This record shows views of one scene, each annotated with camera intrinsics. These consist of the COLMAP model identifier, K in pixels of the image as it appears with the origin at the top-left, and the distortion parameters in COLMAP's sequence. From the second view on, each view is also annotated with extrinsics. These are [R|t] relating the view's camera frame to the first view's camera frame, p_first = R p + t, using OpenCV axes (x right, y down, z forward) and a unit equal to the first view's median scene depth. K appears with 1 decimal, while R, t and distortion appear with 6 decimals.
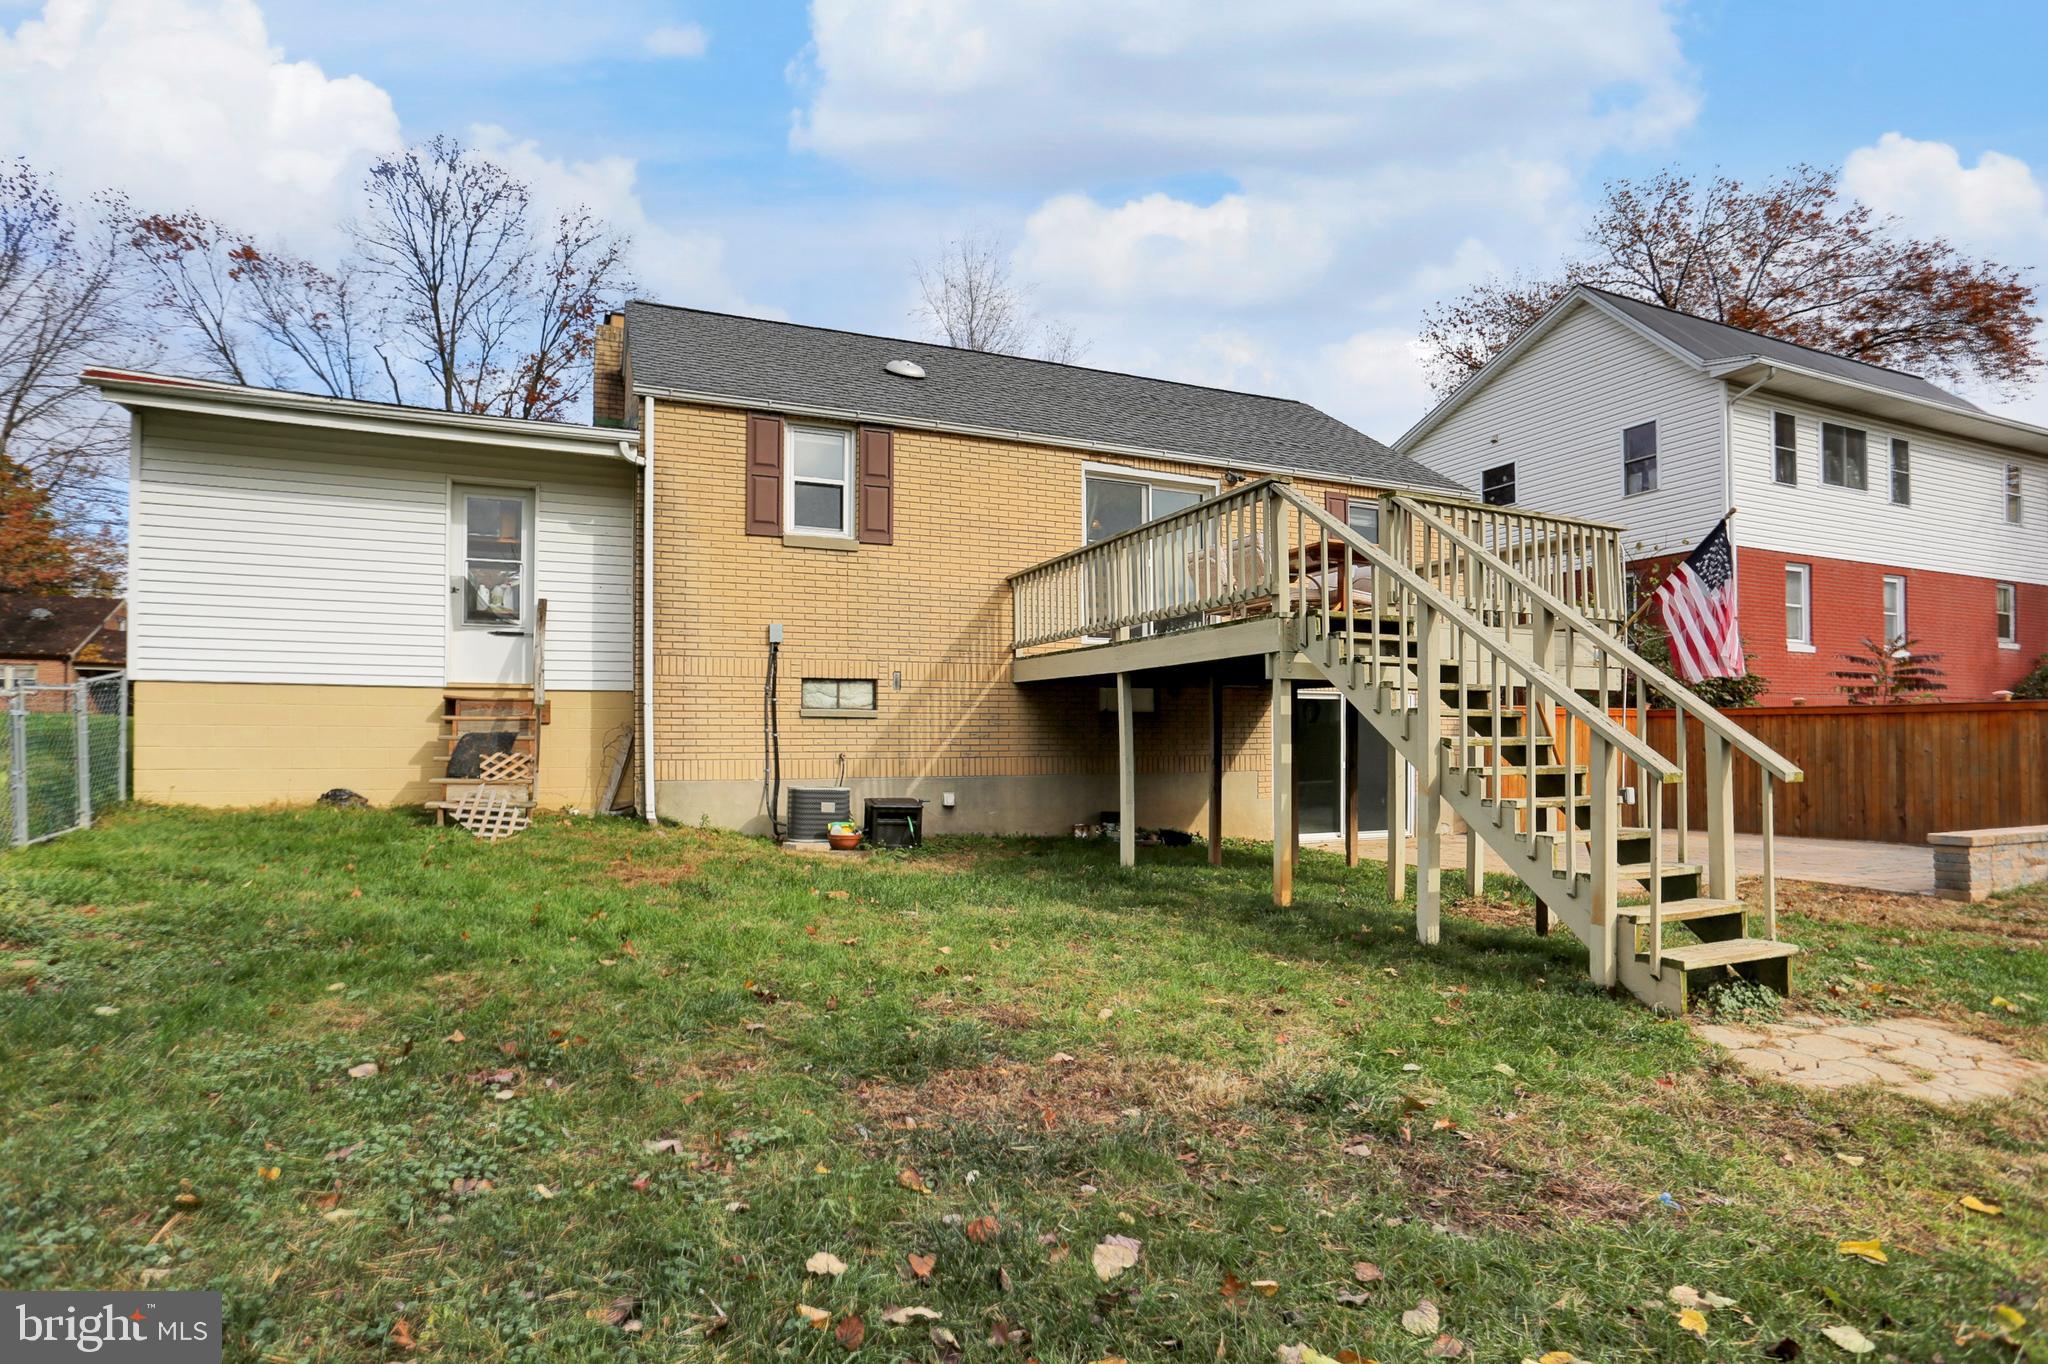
lens RADIAL K [[1065.6, 0, 1026.1], [0, 1065.6, 735.1], [0, 0, 1]] dist [-0.080829, 0.036591]
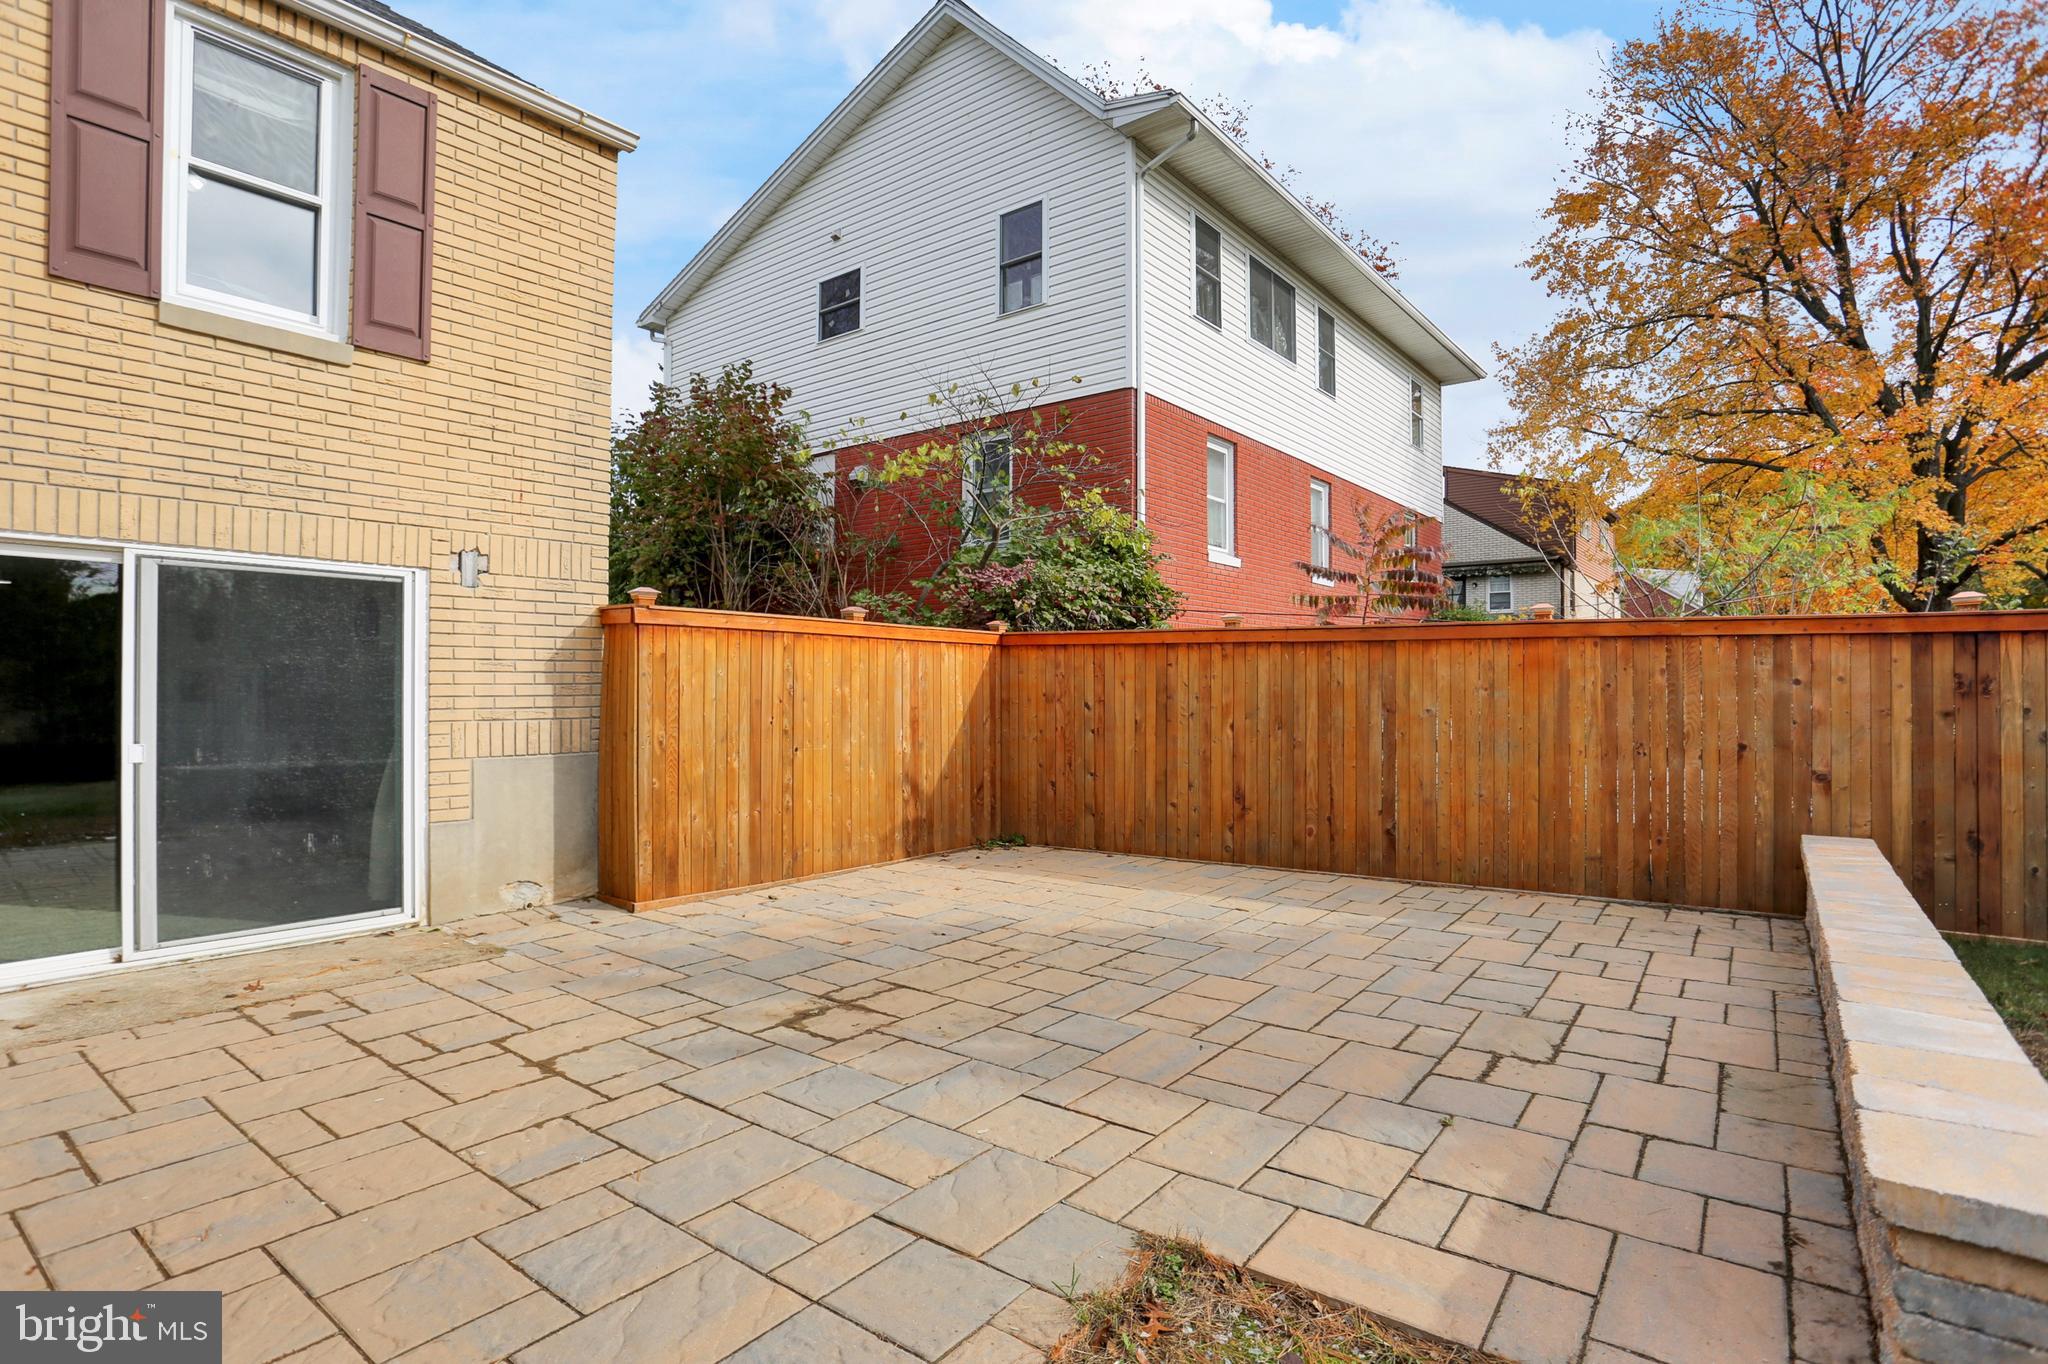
lens RADIAL K [[1010.7, 0, 1048.8], [0, 1010.7, 676.9], [0, 0, 1]] dist [-0.068539, 0.029170]
pose [[0.880508, 0.009529, 0.473935, 0.417234], [-0.007484, 0.999953, -0.006200, 0.002431], [-0.473972, 0.001912, 0.880538, 0.583505]]
